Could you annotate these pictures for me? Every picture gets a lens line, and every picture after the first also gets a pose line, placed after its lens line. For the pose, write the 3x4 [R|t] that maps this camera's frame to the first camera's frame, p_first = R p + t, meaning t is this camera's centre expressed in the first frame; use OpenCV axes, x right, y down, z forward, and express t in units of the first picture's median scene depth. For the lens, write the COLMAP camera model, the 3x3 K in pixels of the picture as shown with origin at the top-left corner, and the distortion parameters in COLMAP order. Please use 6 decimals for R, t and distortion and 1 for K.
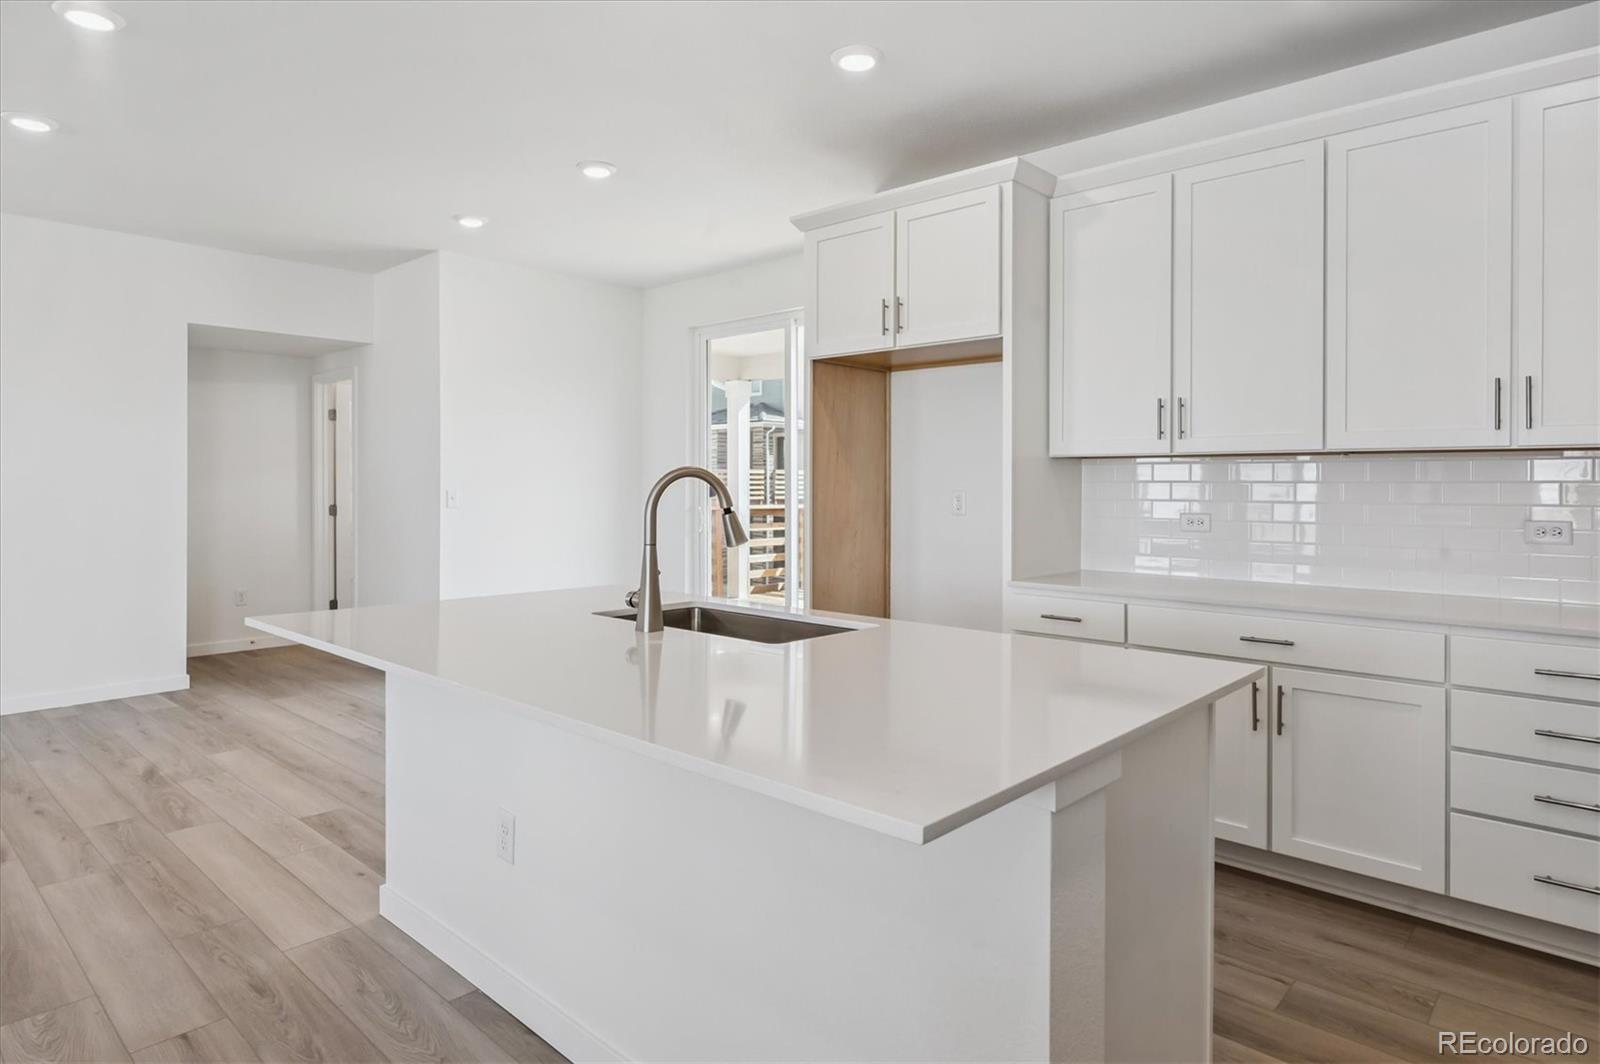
lens RADIAL K [[920.6, 0, 798.4], [0, 920.6, 495.4], [0, 0, 1]] dist [0.005700, -0.000138]
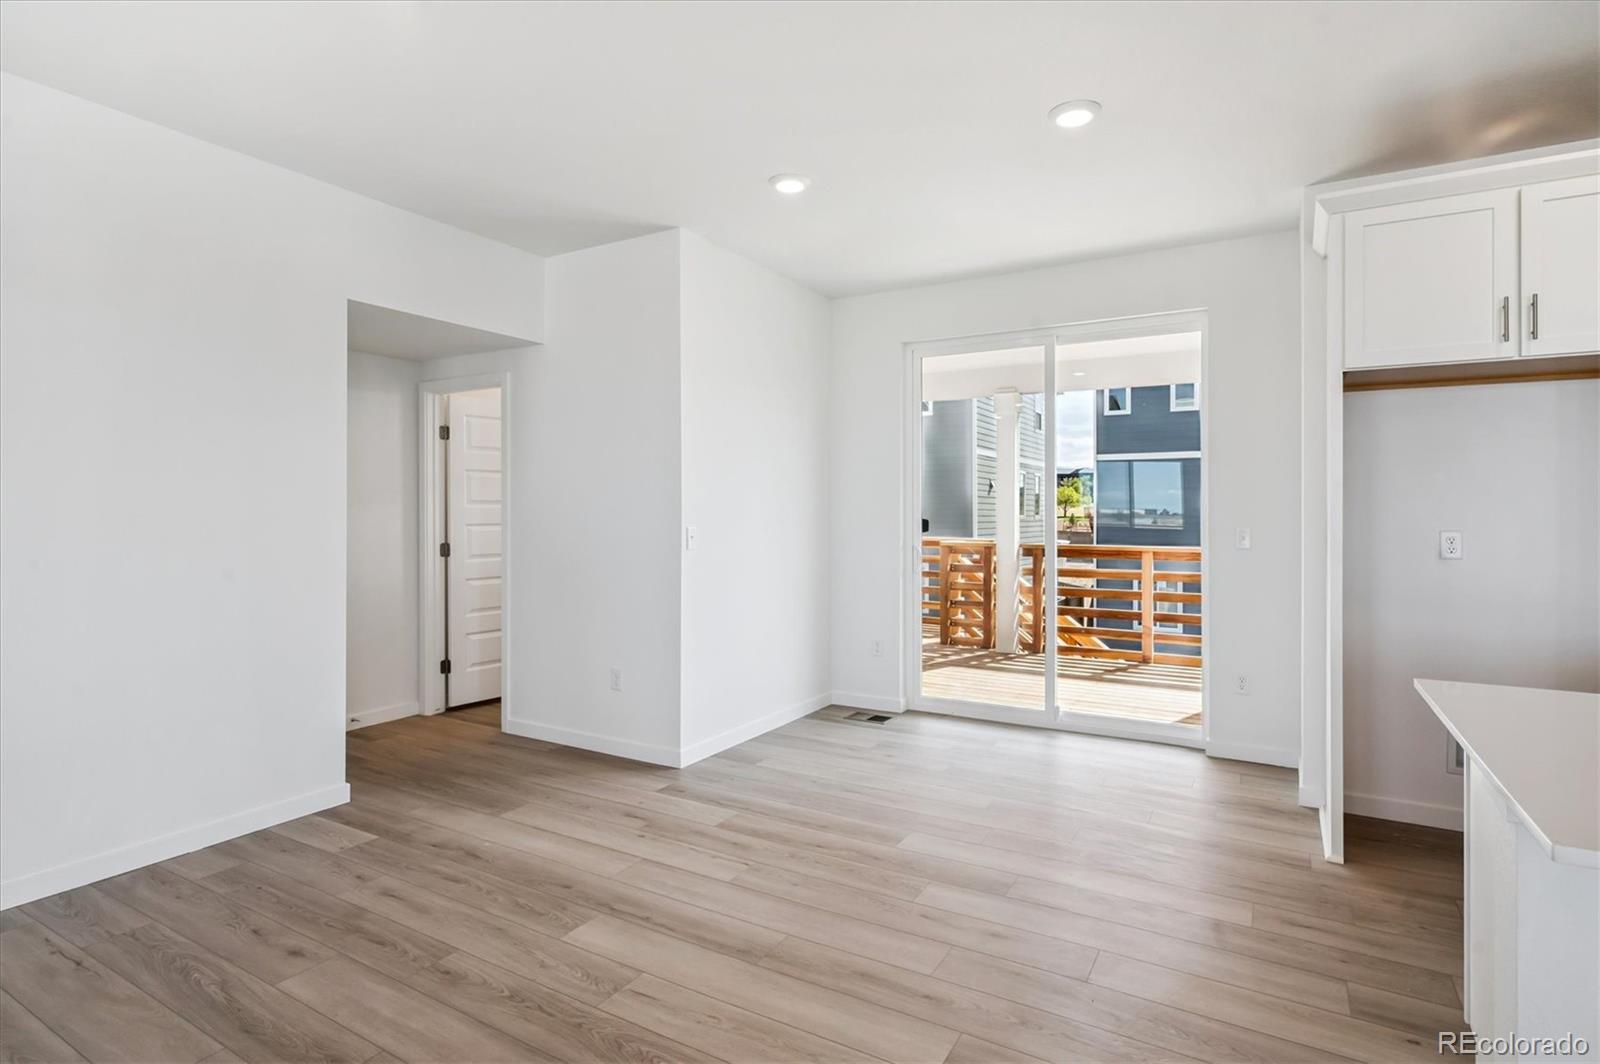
lens RADIAL K [[812.9, 0, 795.7], [0, 812.9, 520.2], [0, 0, 1]] dist [0.002072, 0.001711]
pose [[0.976619, -0.000292, 0.214976, -0.422829], [0.000306, 1.000000, -0.000030, -0.011712], [-0.214976, 0.000095, 0.976619, 0.277445]]
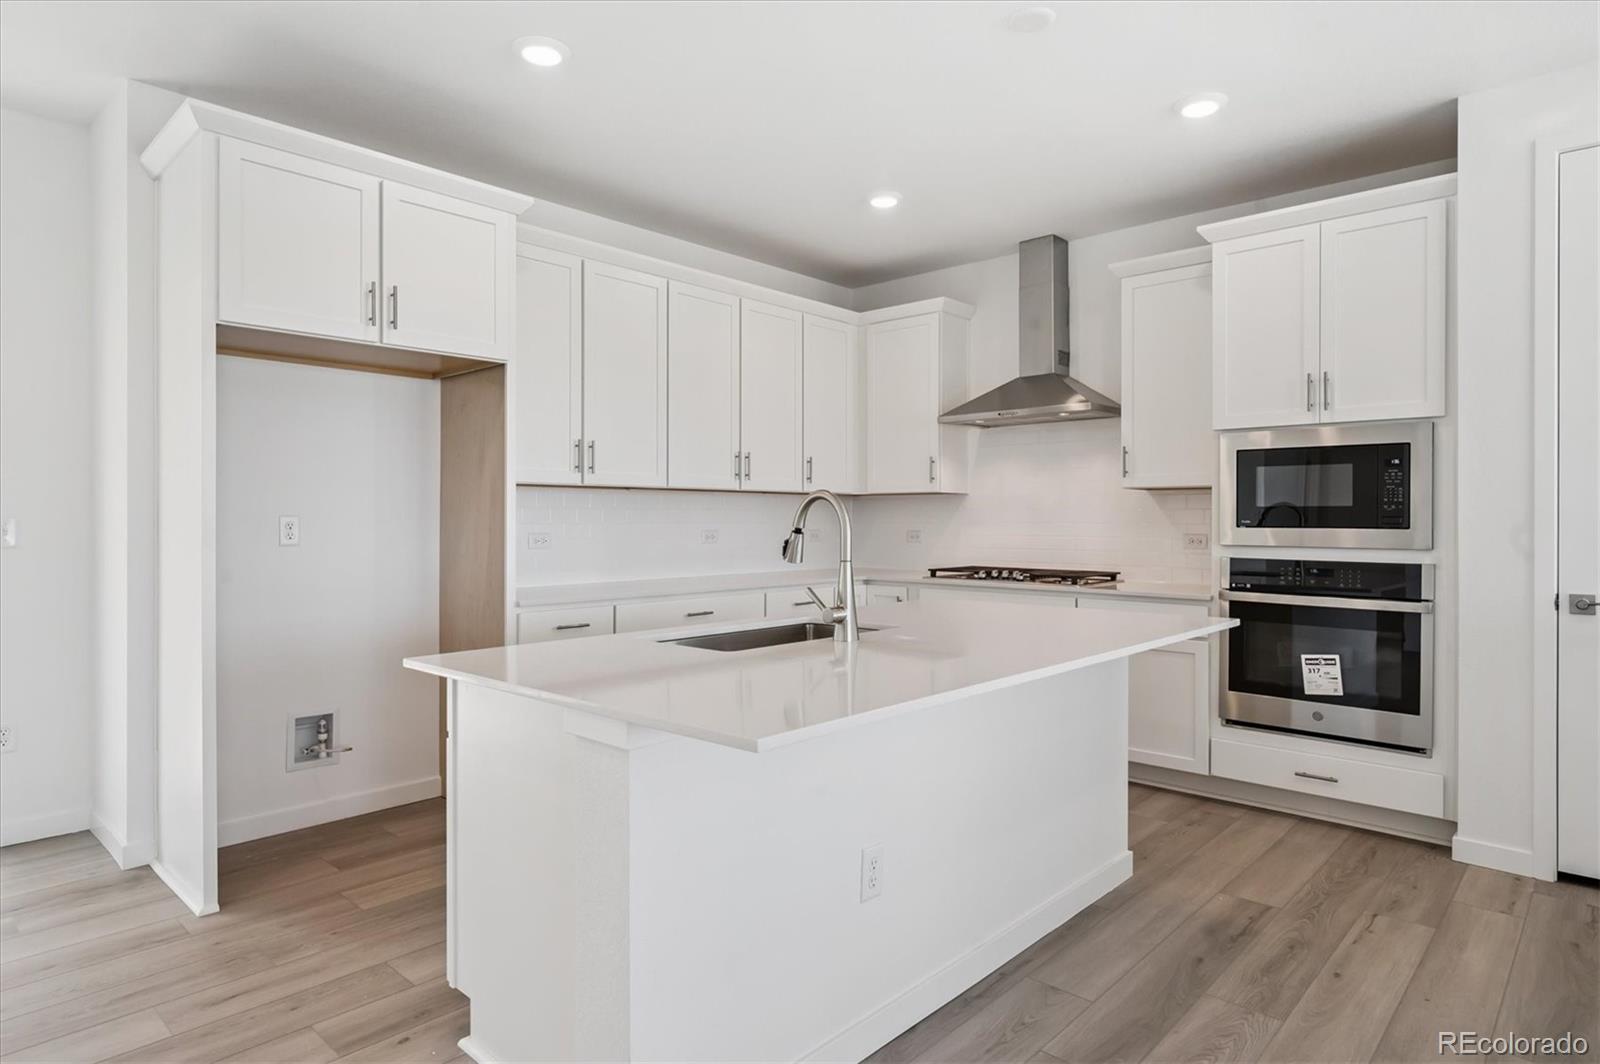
lens RADIAL K [[920.6, 0, 792.7], [0, 920.6, 525.0], [0, 0, 1]] dist [0.005700, -0.000138]
pose [[-0.008156, -0.006683, 0.999944, -0.463738], [0.010532, 0.999922, 0.006769, 0.000533], [-0.999911, 0.010587, -0.008085, 0.399950]]
